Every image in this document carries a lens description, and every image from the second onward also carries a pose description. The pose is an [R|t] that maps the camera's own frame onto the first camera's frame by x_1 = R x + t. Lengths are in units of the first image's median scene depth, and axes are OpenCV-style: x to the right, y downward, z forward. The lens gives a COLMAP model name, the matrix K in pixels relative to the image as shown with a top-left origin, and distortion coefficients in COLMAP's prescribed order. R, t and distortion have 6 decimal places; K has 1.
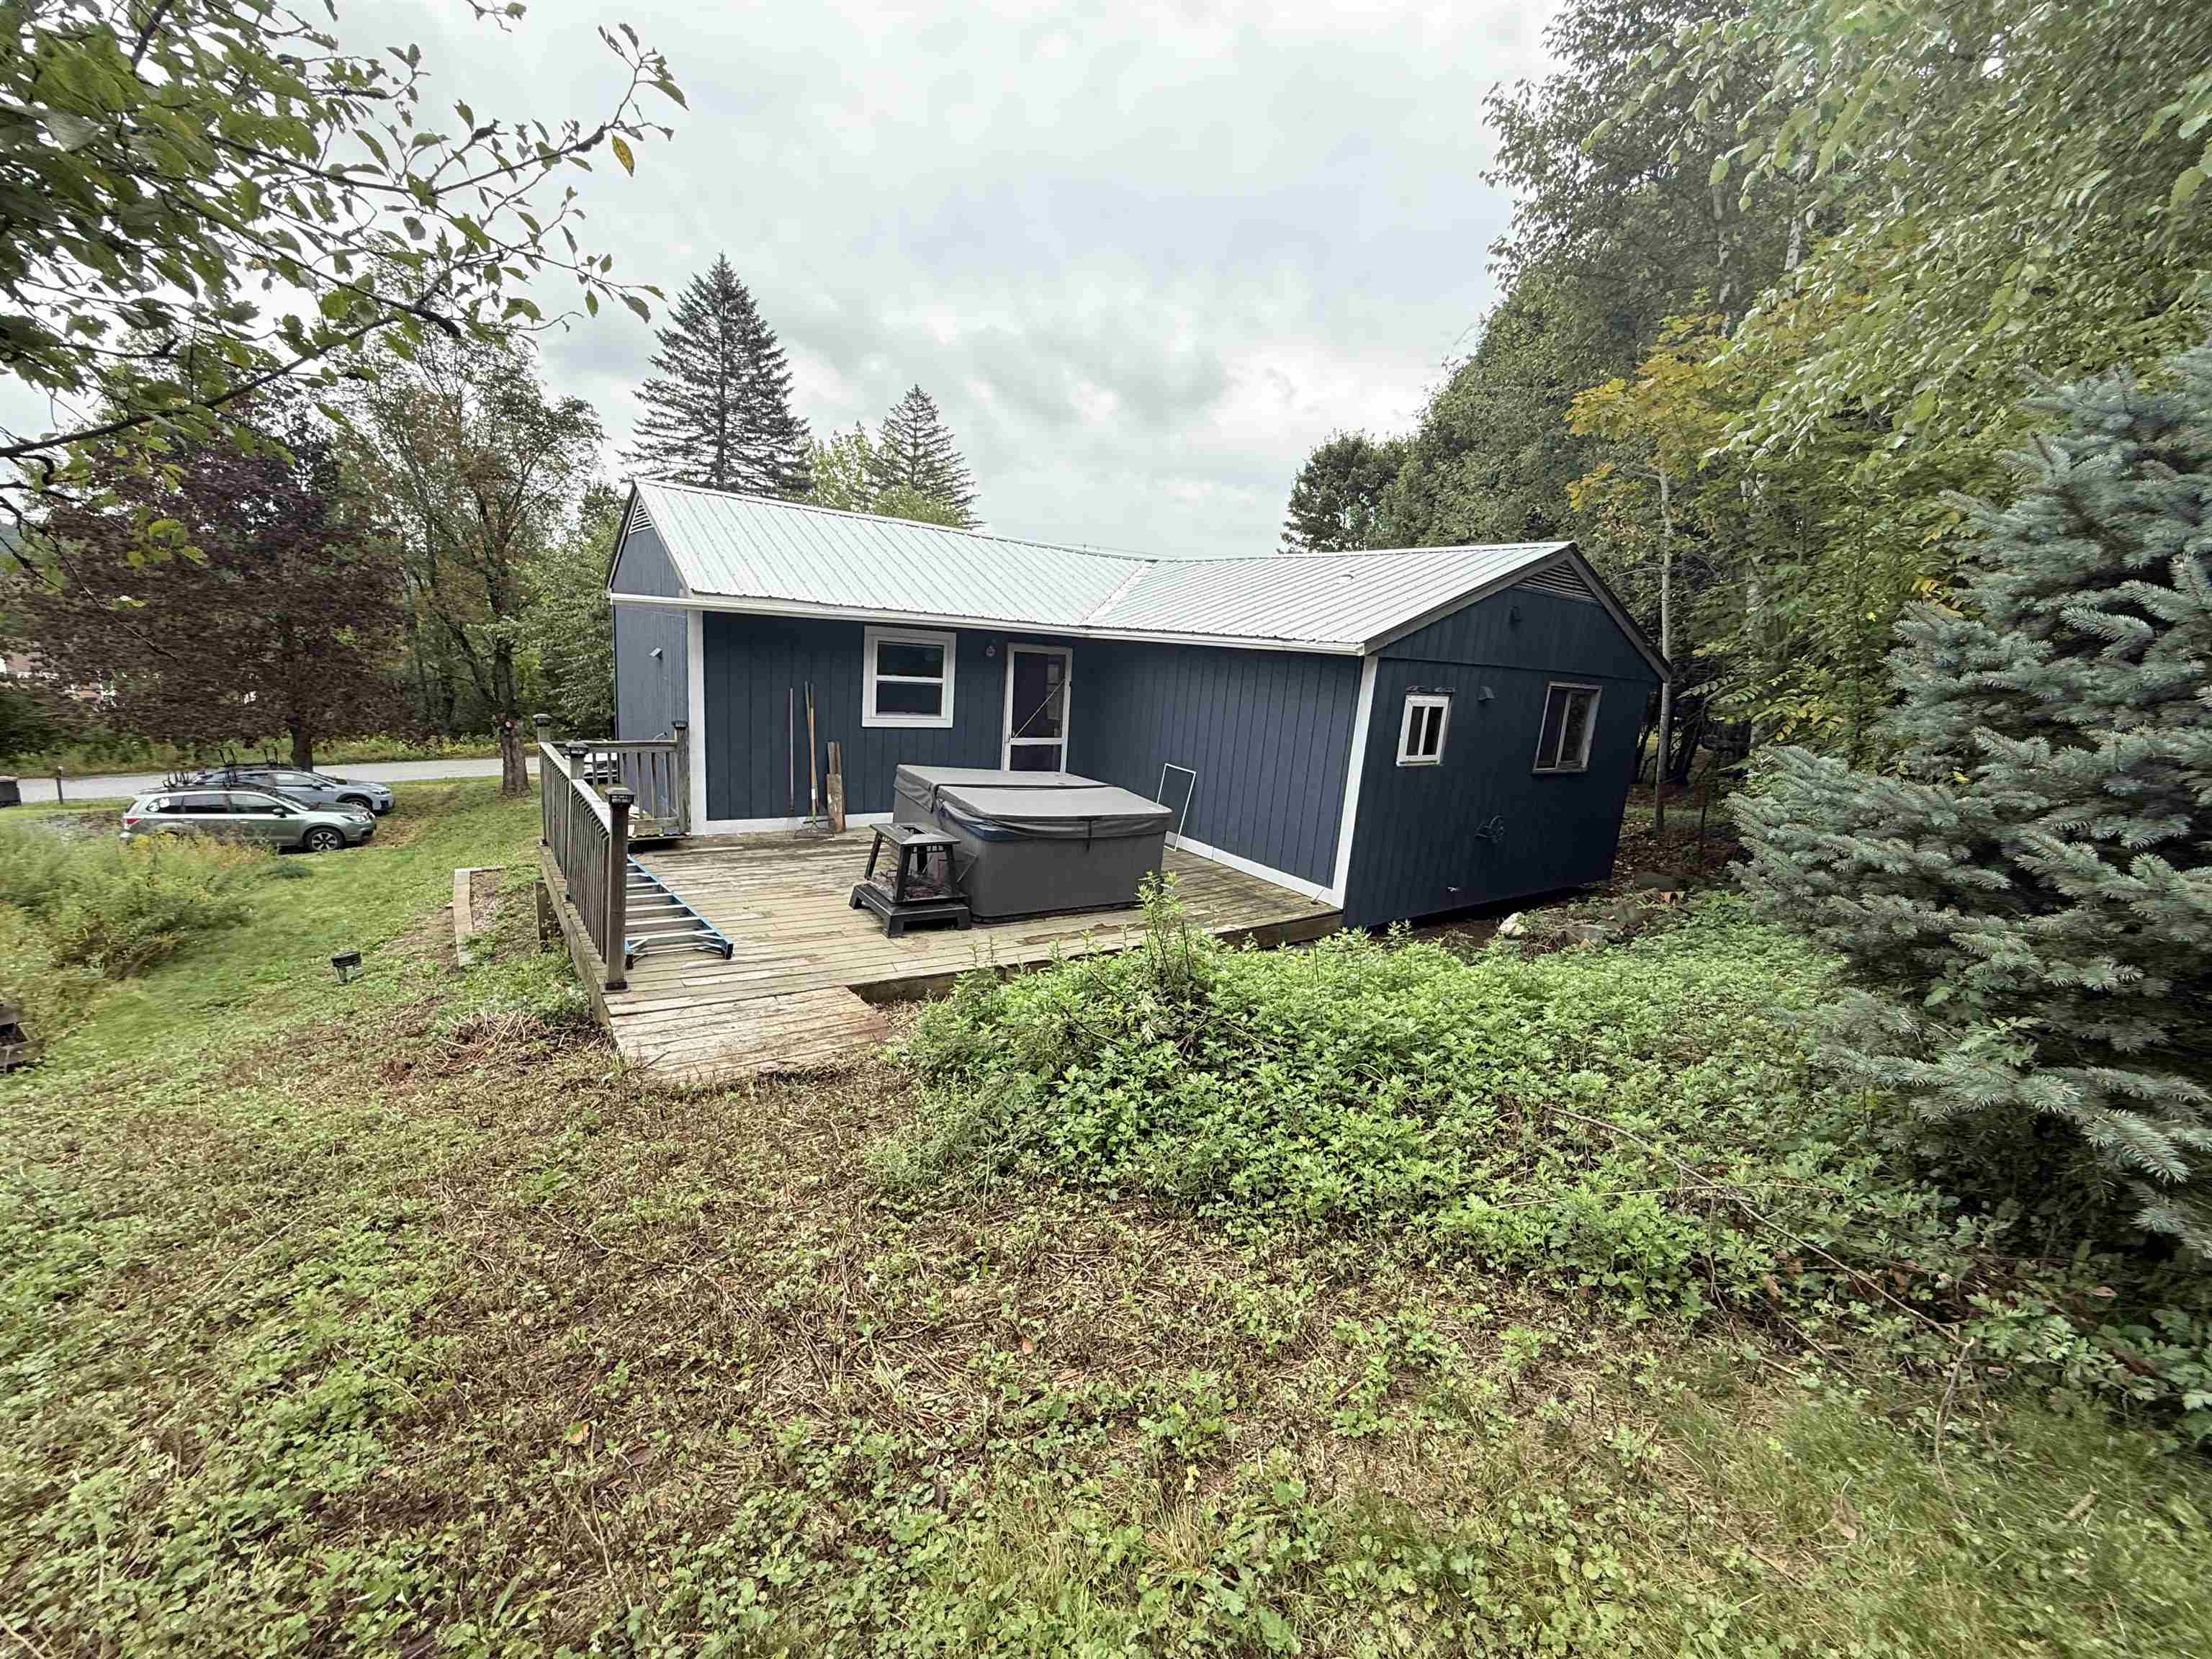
lens RADIAL K [[878.9, 0, 1101.0], [0, 878.9, 828.5], [0, 0, 1]] dist [-0.001383, -0.000357]
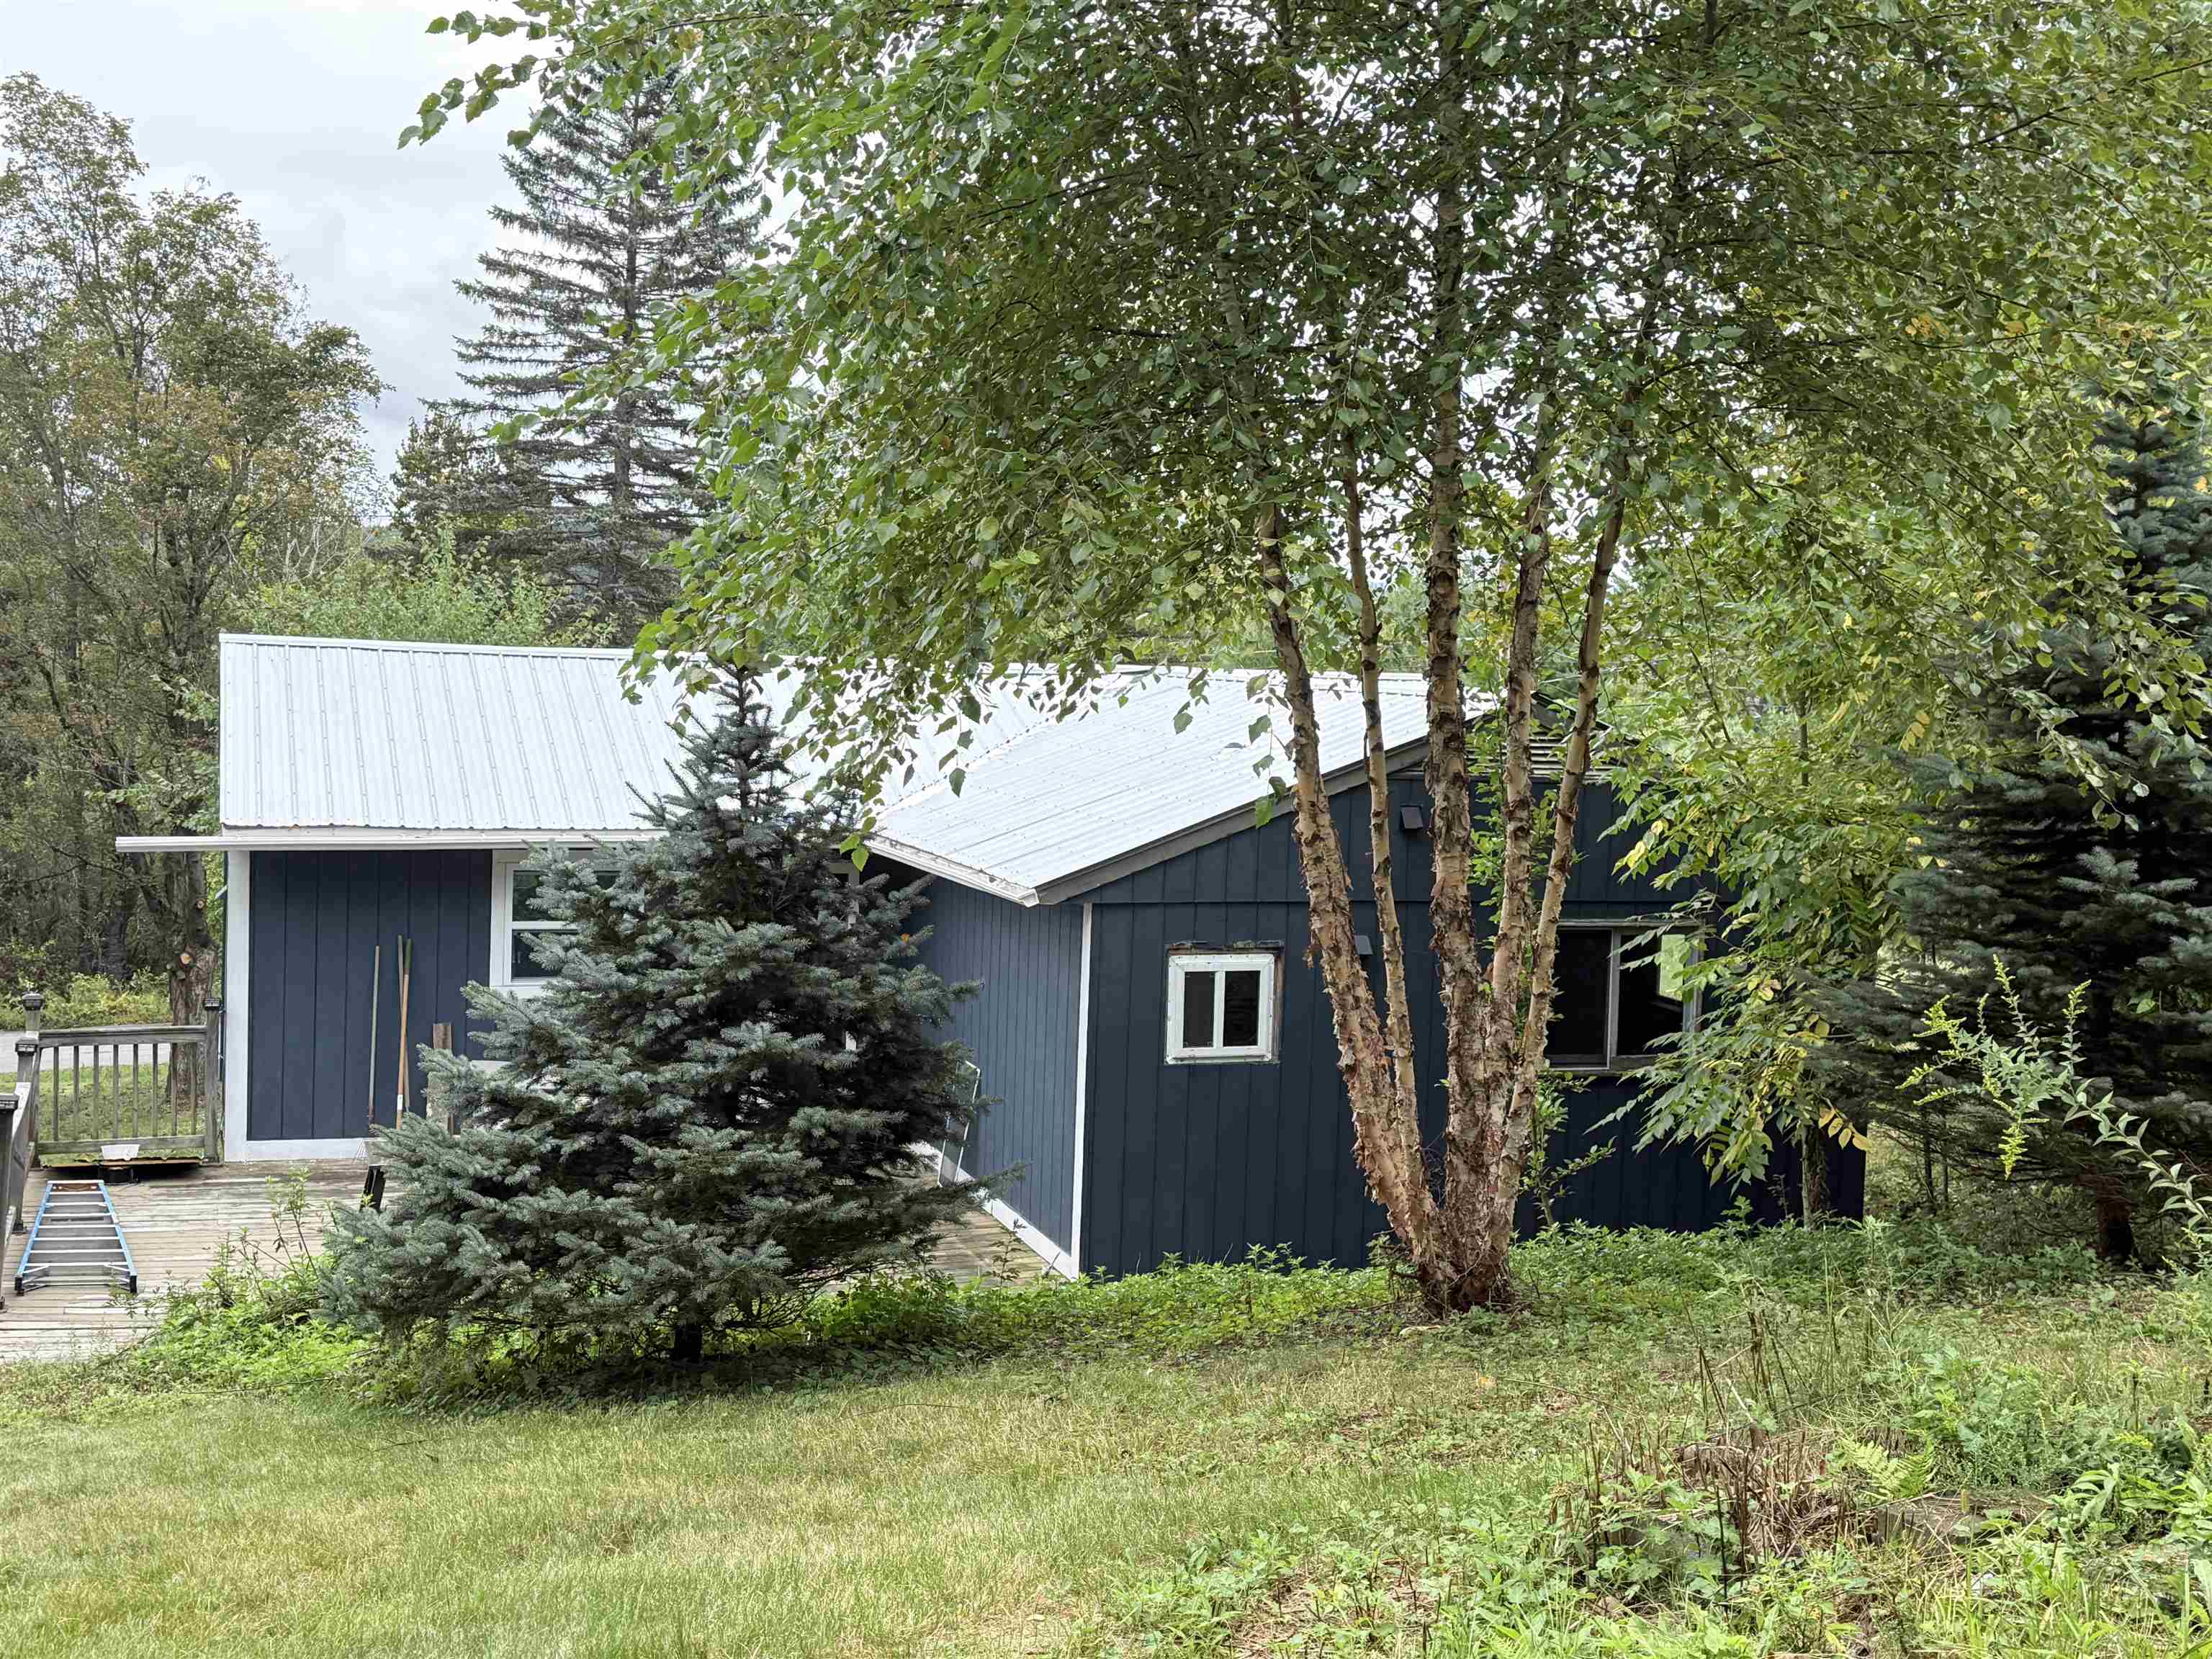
lens RADIAL K [[2563.1, 0, 1099.2], [0, 2563.1, 844.5], [0, 0, 1]] dist [0.206684, -0.476452]
pose [[0.954937, -0.020127, -0.296126, 0.702434], [-0.022137, 0.990089, -0.138683, 0.026537], [0.295982, 0.138989, 0.945027, -0.677256]]
